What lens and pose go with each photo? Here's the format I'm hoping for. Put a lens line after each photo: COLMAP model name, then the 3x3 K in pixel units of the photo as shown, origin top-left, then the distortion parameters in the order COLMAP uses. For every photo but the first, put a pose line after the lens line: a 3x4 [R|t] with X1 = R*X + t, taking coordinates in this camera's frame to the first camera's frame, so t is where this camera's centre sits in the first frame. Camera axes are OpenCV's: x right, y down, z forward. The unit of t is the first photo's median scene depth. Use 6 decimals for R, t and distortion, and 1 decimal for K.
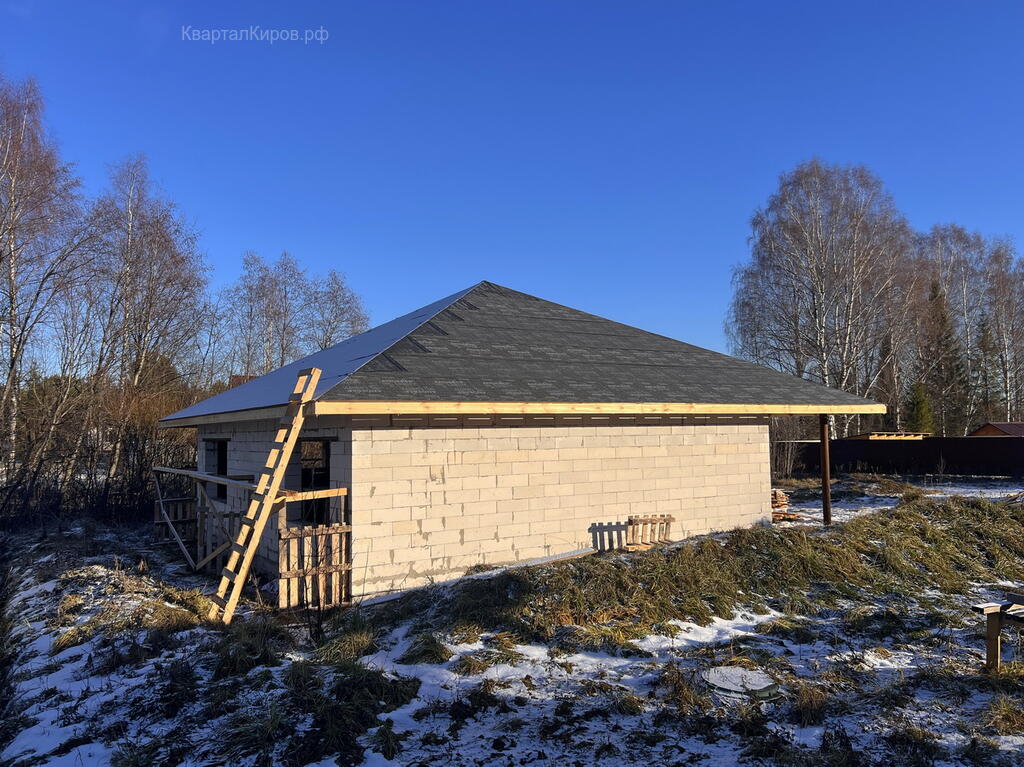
lens RADIAL K [[790.1, 0, 511.6], [0, 790.1, 384.0], [0, 0, 1]] dist [0.045976, -0.045391]
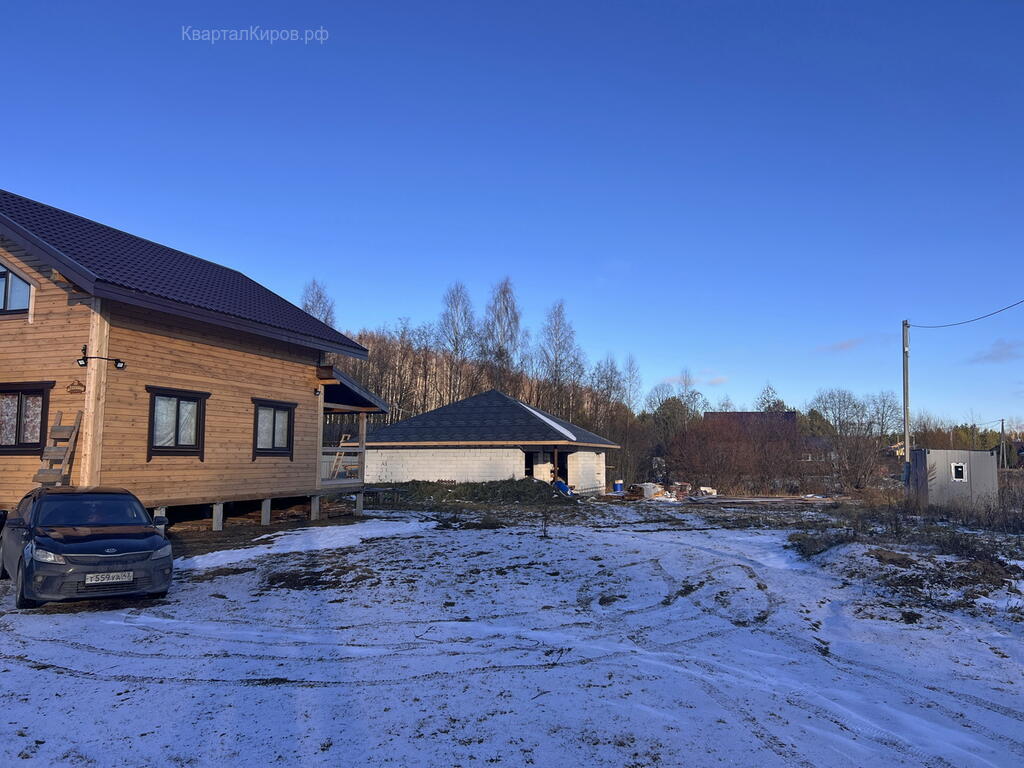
lens RADIAL K [[790.1, 0, 512.8], [0, 790.1, 384.7], [0, 0, 1]] dist [0.045976, -0.045391]
pose [[0.628644, -0.058670, -0.775477, 2.732275], [0.034720, 0.998273, -0.047380, -0.039664], [0.776918, 0.002860, 0.629595, -0.684114]]
